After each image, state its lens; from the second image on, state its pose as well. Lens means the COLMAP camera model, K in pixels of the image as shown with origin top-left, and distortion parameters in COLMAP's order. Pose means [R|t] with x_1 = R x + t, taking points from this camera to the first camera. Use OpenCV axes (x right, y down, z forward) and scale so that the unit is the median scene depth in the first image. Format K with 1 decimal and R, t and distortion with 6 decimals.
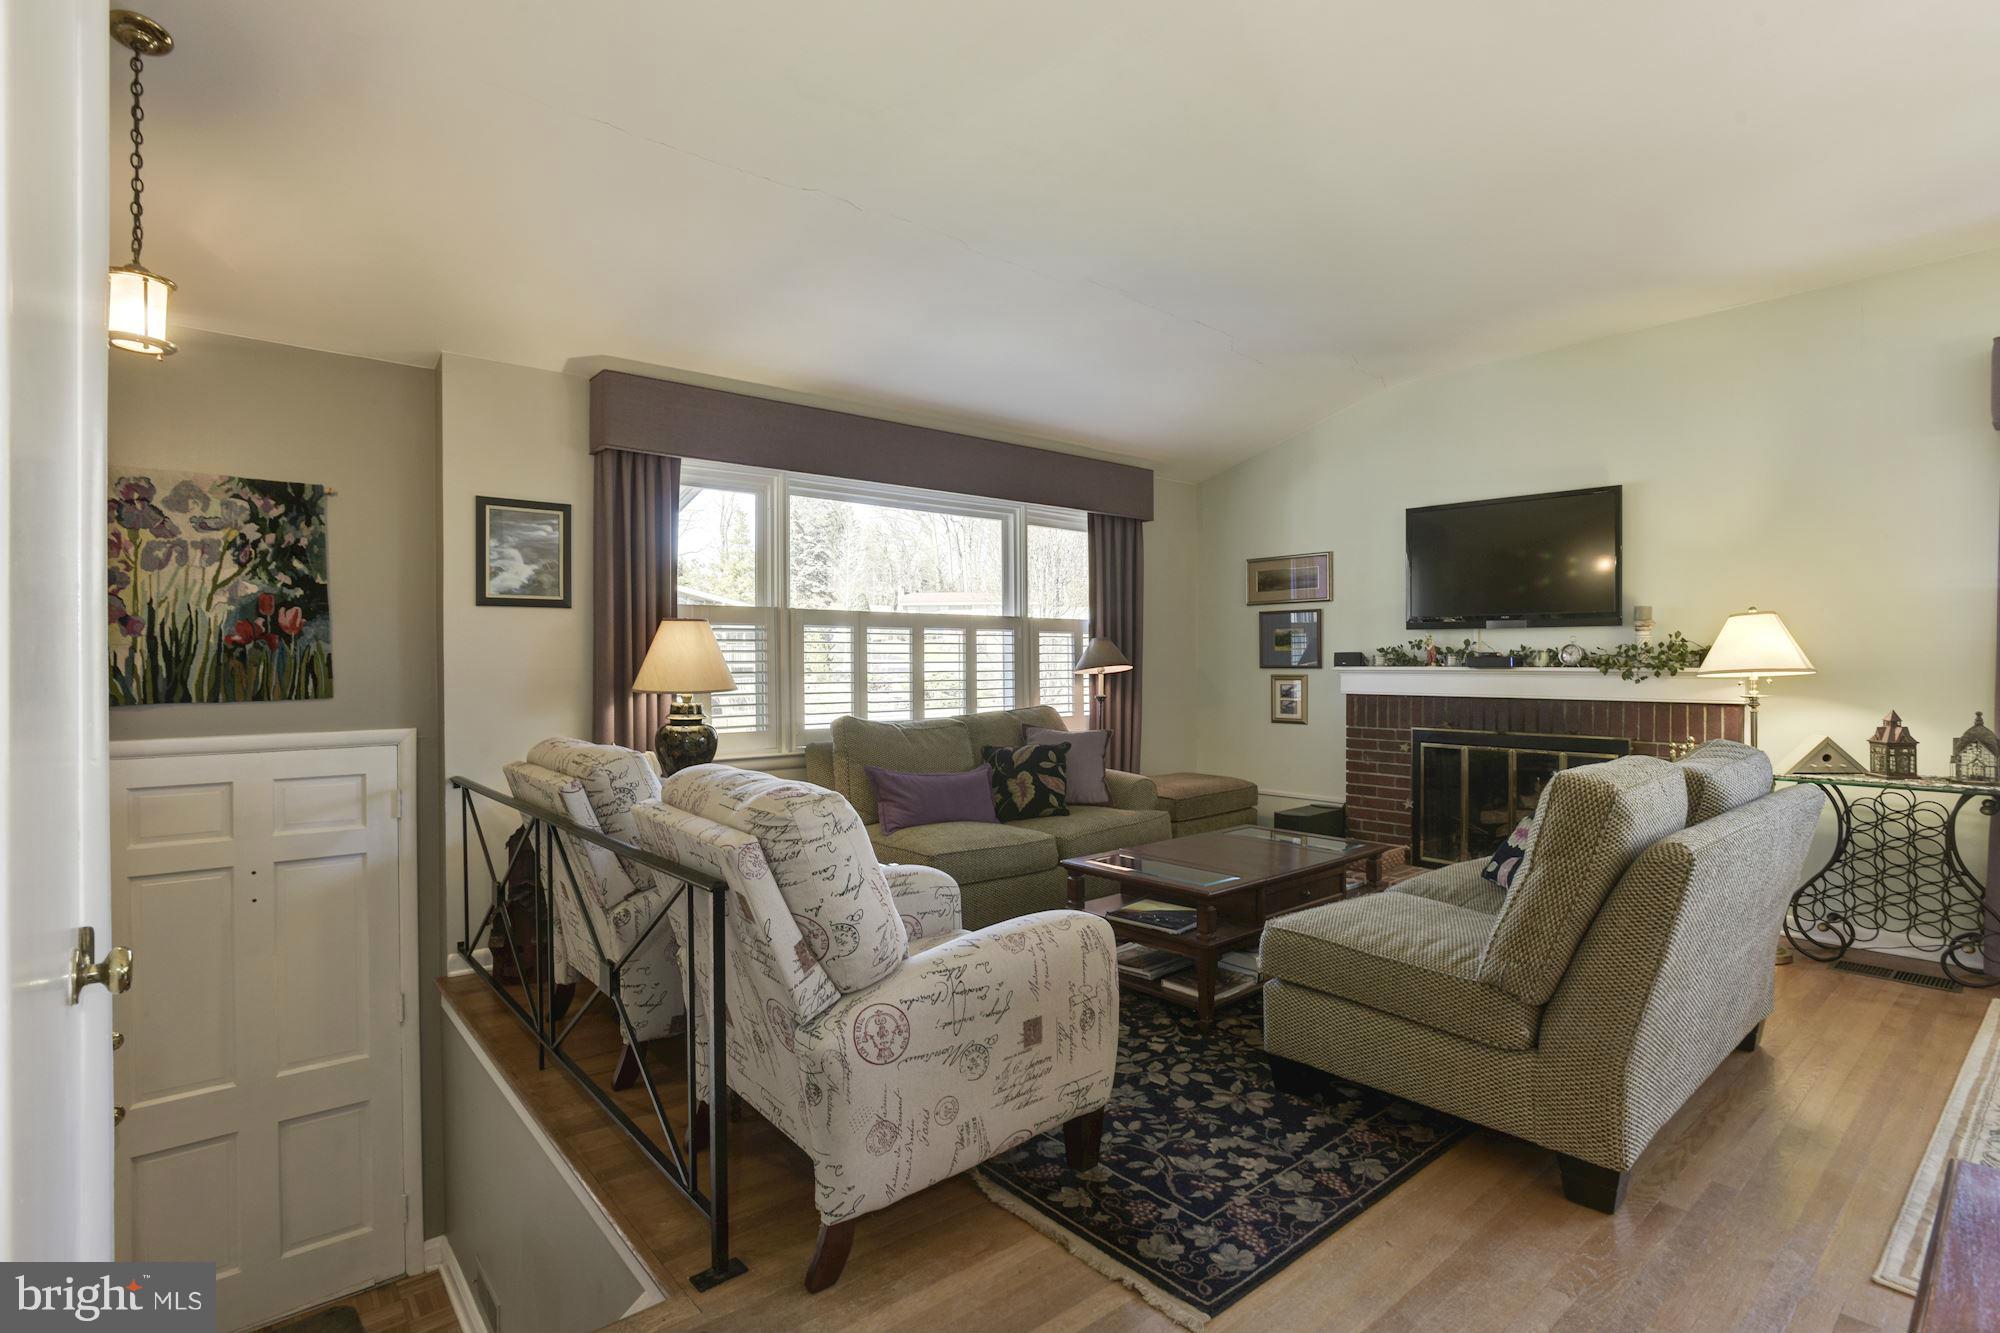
lens RADIAL K [[987.0, 0, 1000.0], [0, 987.0, 666.5], [0, 0, 1]] dist [-0.060486, 0.028846]
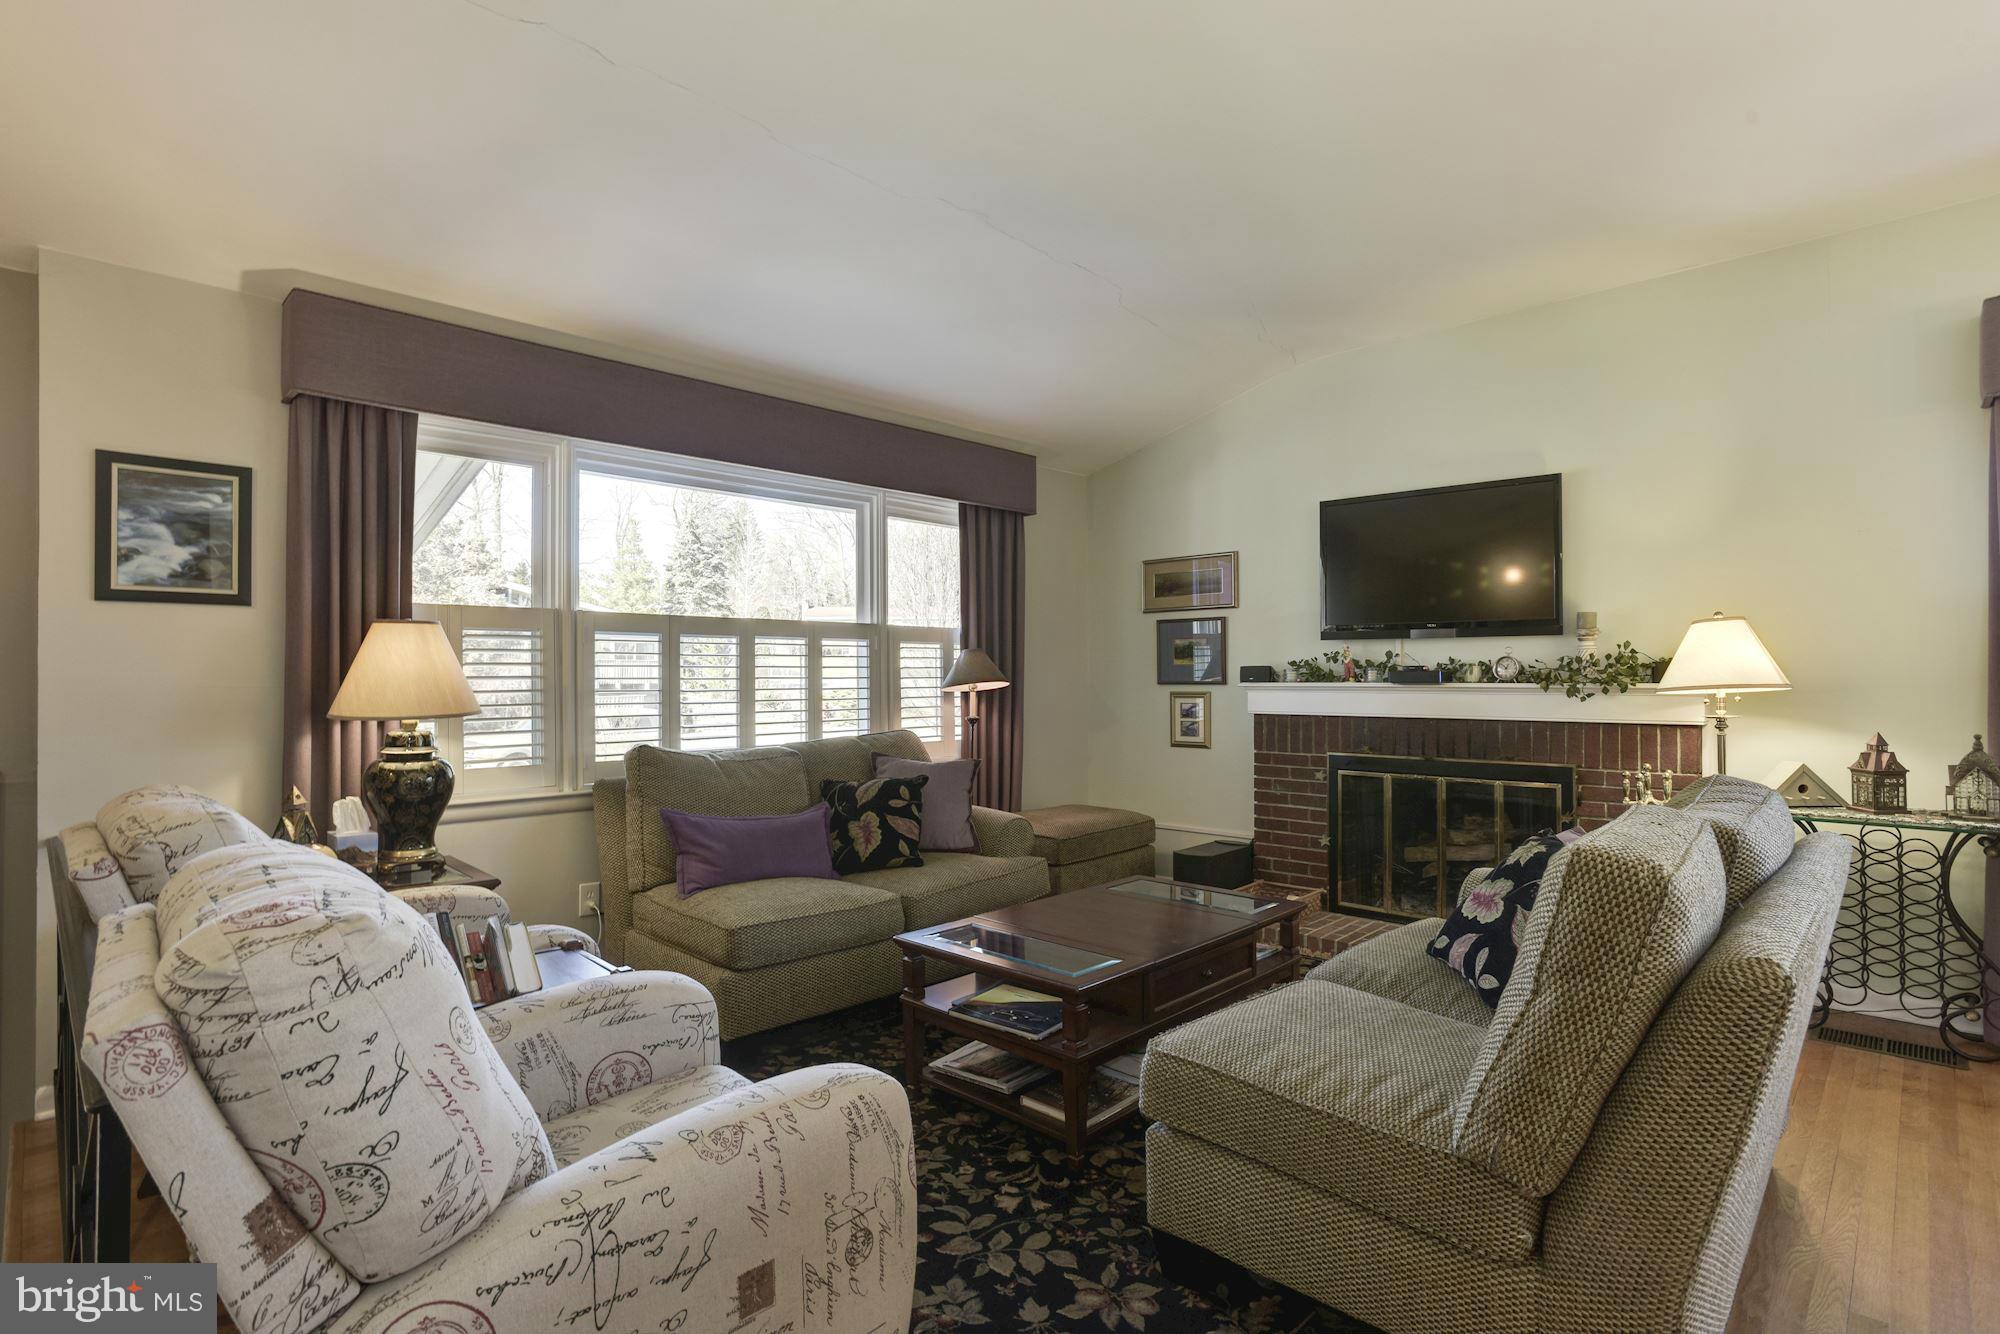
lens RADIAL K [[1006.9, 0, 1019.1], [0, 1006.9, 665.9], [0, 0, 1]] dist [-0.057518, 0.029426]
pose [[0.993750, 0.000545, 0.111631, 0.062074], [0.001265, 0.999869, -0.016141, -0.000623], [-0.111626, 0.016181, 0.993619, 0.182402]]
